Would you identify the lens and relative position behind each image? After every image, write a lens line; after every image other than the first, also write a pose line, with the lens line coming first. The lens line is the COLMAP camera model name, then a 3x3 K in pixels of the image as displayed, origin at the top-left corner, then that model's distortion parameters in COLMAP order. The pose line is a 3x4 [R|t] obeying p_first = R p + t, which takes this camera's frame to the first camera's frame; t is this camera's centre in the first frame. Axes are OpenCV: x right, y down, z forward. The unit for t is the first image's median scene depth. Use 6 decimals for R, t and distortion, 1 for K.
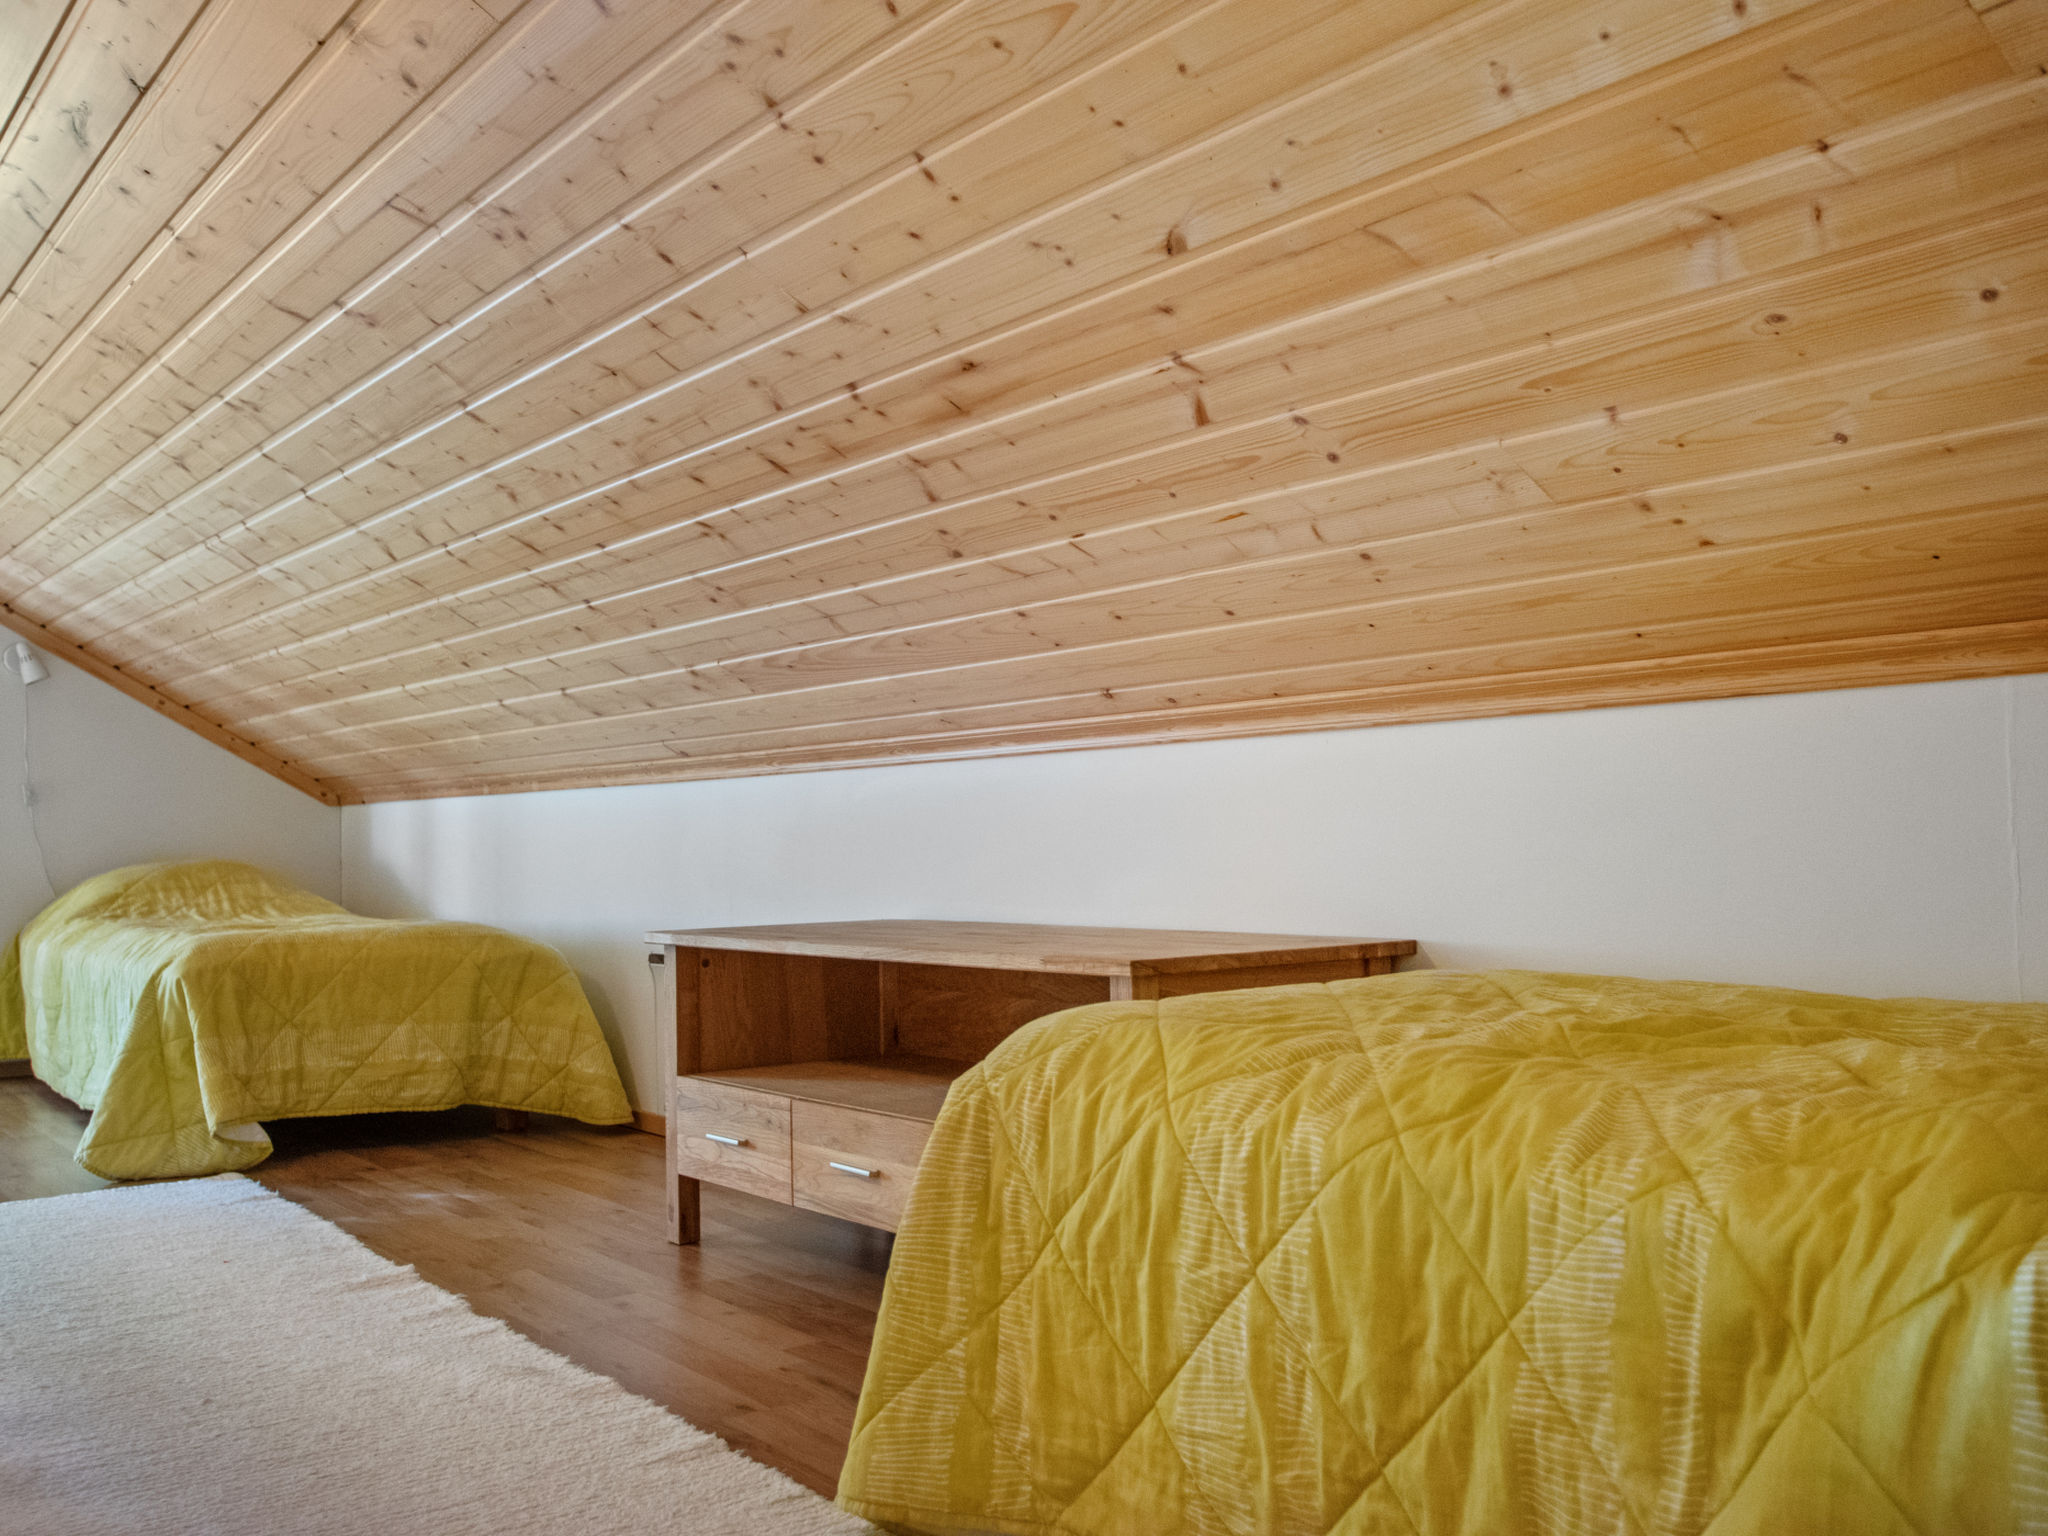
lens RADIAL K [[1821.9, 0, 1025.4], [0, 1821.9, 767.9], [0, 0, 1]] dist [0.004730, 0.004031]
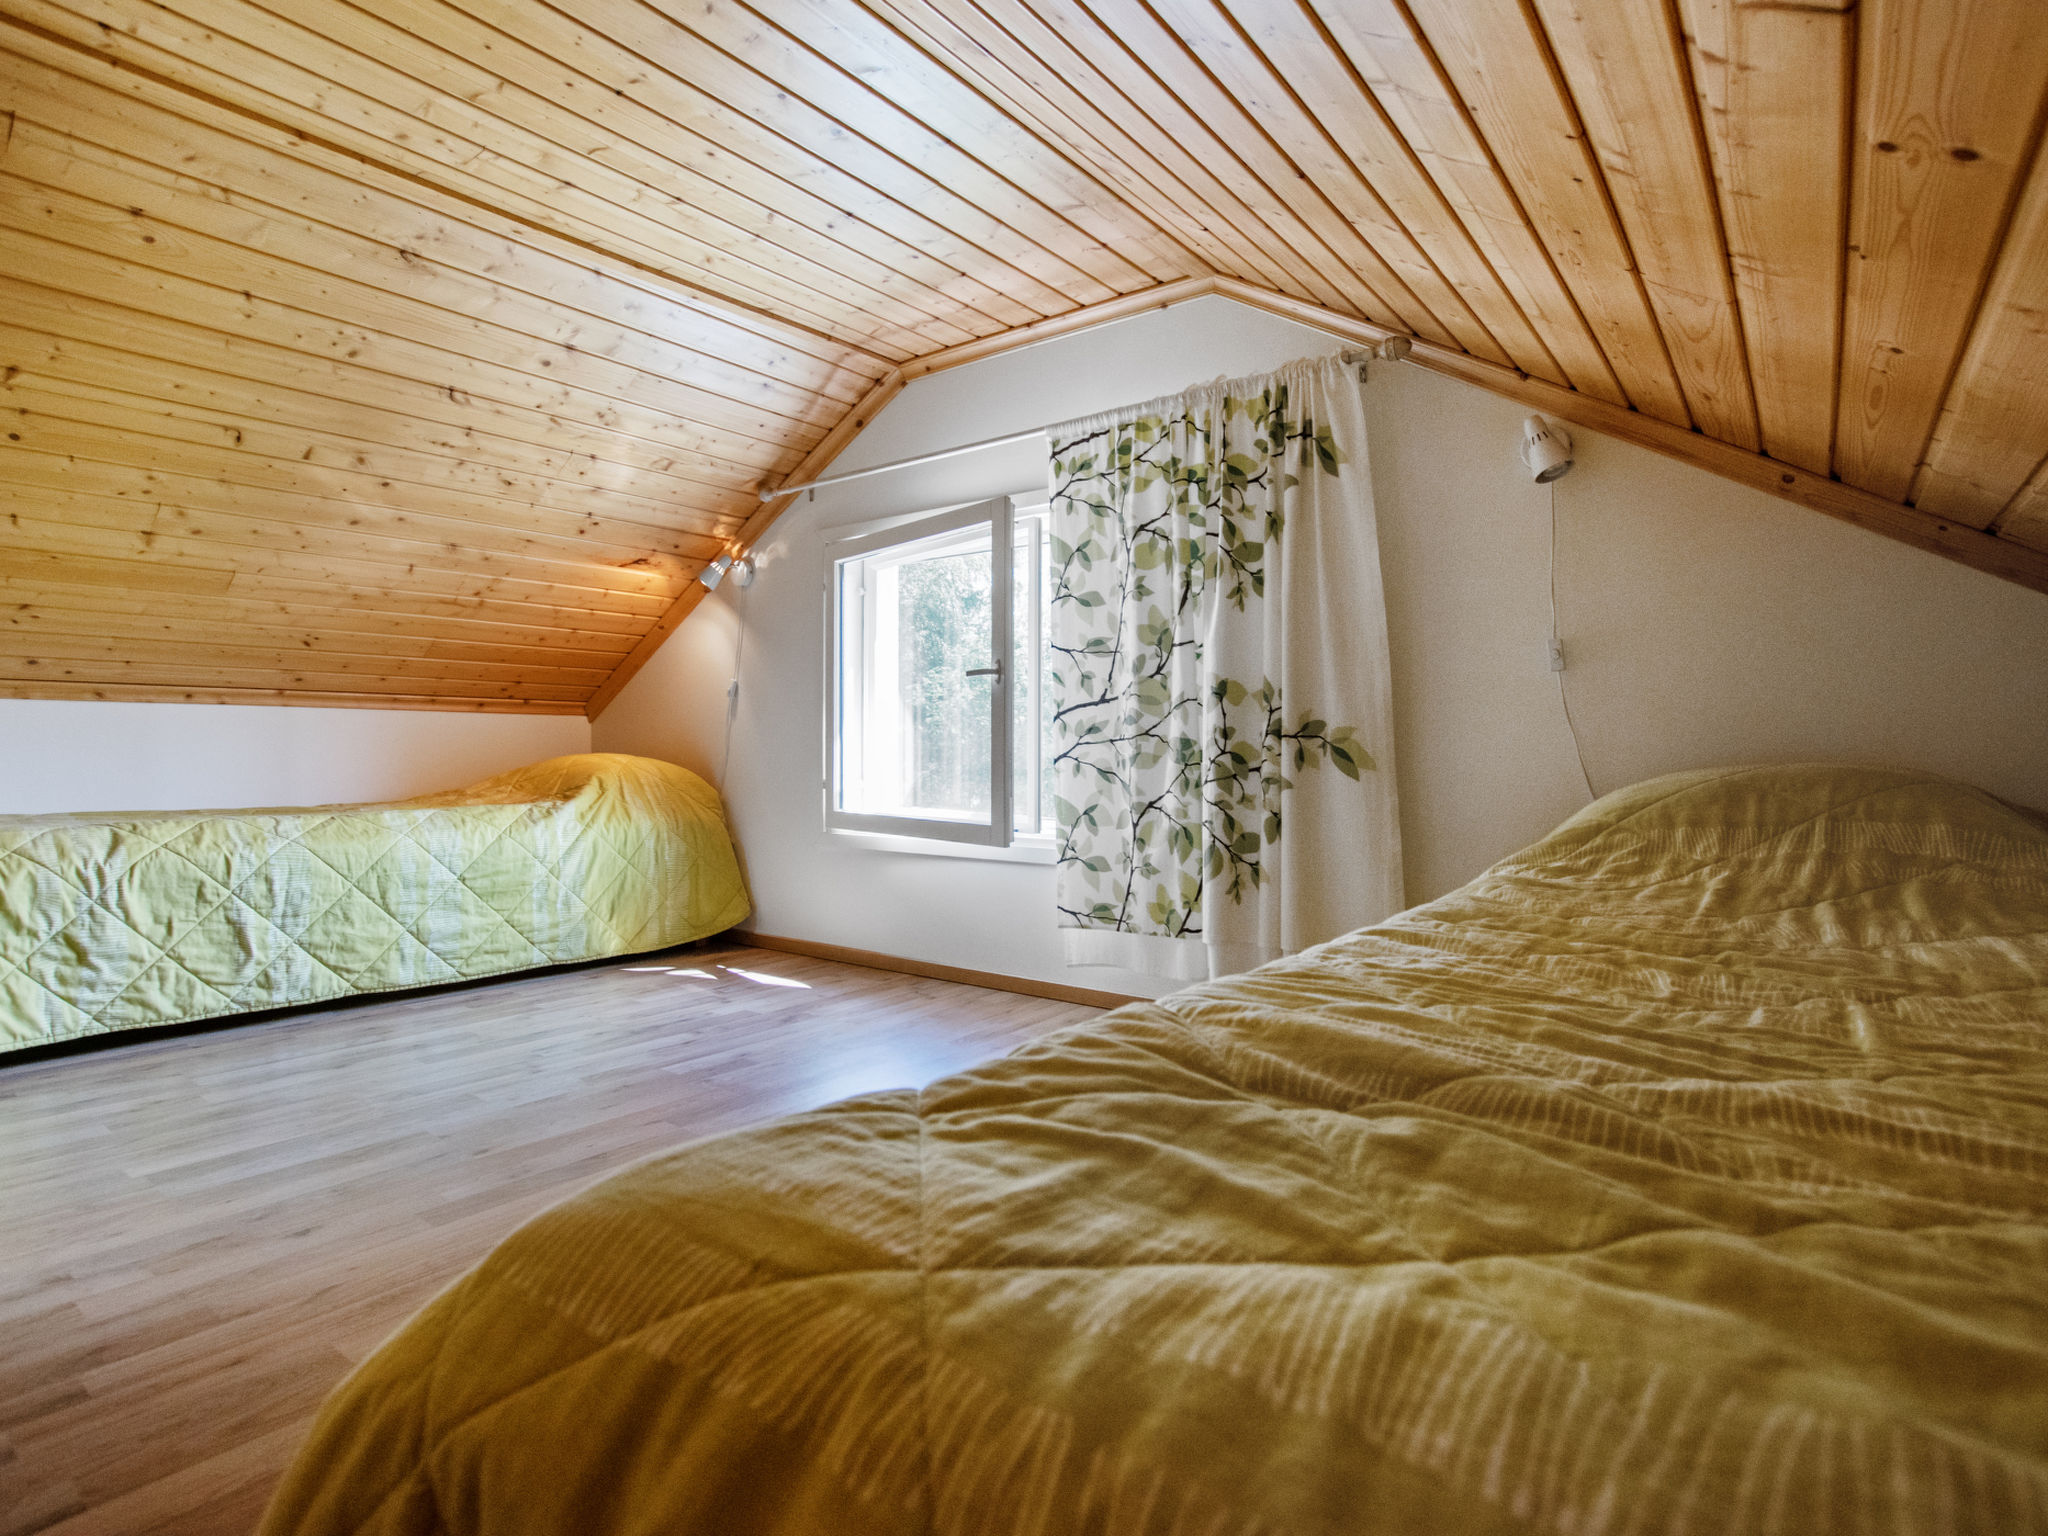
lens RADIAL K [[1058.7, 0, 1024.8], [0, 1058.7, 757.5], [0, 0, 1]] dist [-0.019650, -0.000151]
pose [[0.262451, 0.027079, -0.964565, -0.232070], [0.033461, 0.998750, 0.037143, 0.030514], [0.964365, -0.042023, 0.261216, 0.712797]]
